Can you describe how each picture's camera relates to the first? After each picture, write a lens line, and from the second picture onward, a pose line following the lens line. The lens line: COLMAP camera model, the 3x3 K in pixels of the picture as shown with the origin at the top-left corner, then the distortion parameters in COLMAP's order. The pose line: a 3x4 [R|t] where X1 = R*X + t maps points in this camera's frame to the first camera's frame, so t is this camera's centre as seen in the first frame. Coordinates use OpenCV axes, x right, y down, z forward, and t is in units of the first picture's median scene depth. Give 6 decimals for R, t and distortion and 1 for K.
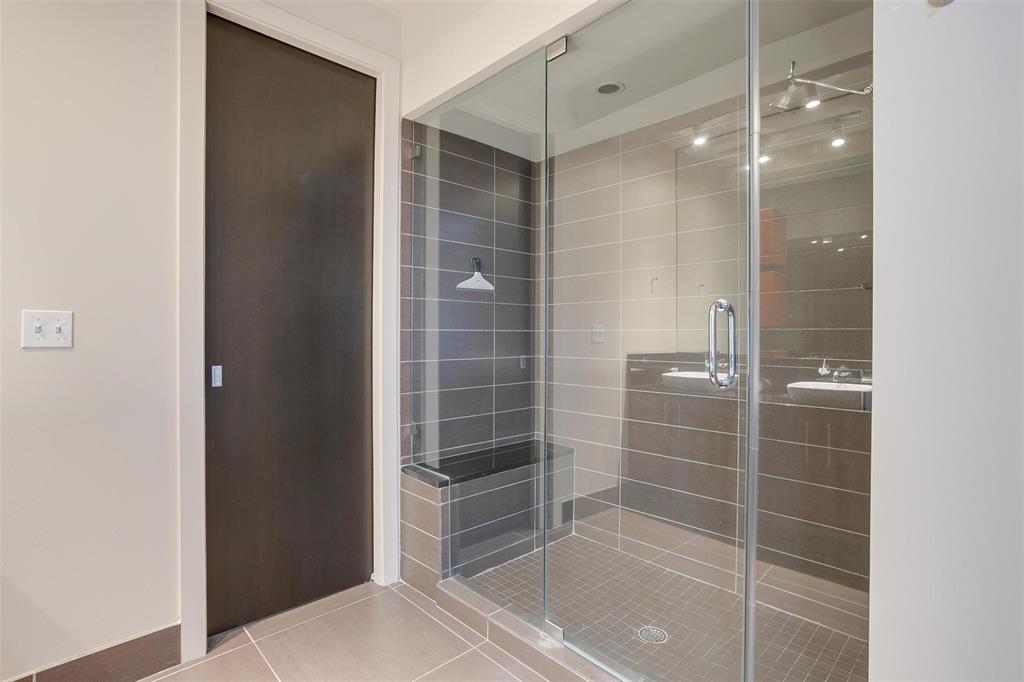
lens RADIAL K [[508.3, 0, 508.2], [0, 508.3, 341.2], [0, 0, 1]] dist [-0.003737, 0.000273]
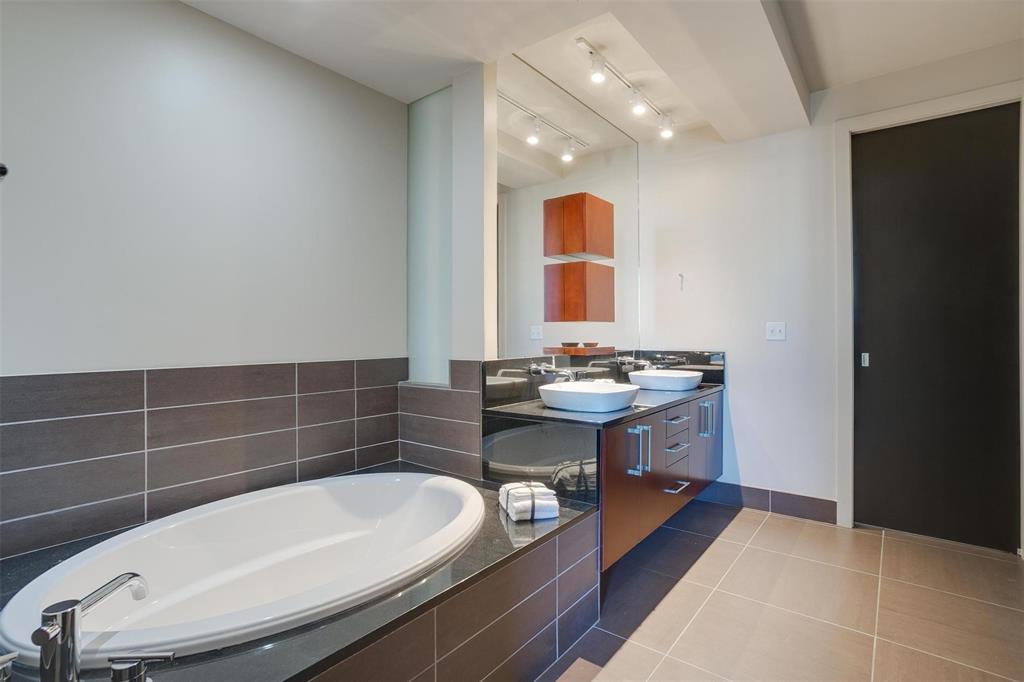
lens RADIAL K [[508.3, 0, 507.4], [0, 508.3, 338.7], [0, 0, 1]] dist [-0.003737, 0.000273]
pose [[0.166086, 0.006048, -0.986093, 0.815198], [-0.006028, 0.999969, 0.005117, 0.003533], [0.986093, 0.005094, 0.166118, -0.362915]]
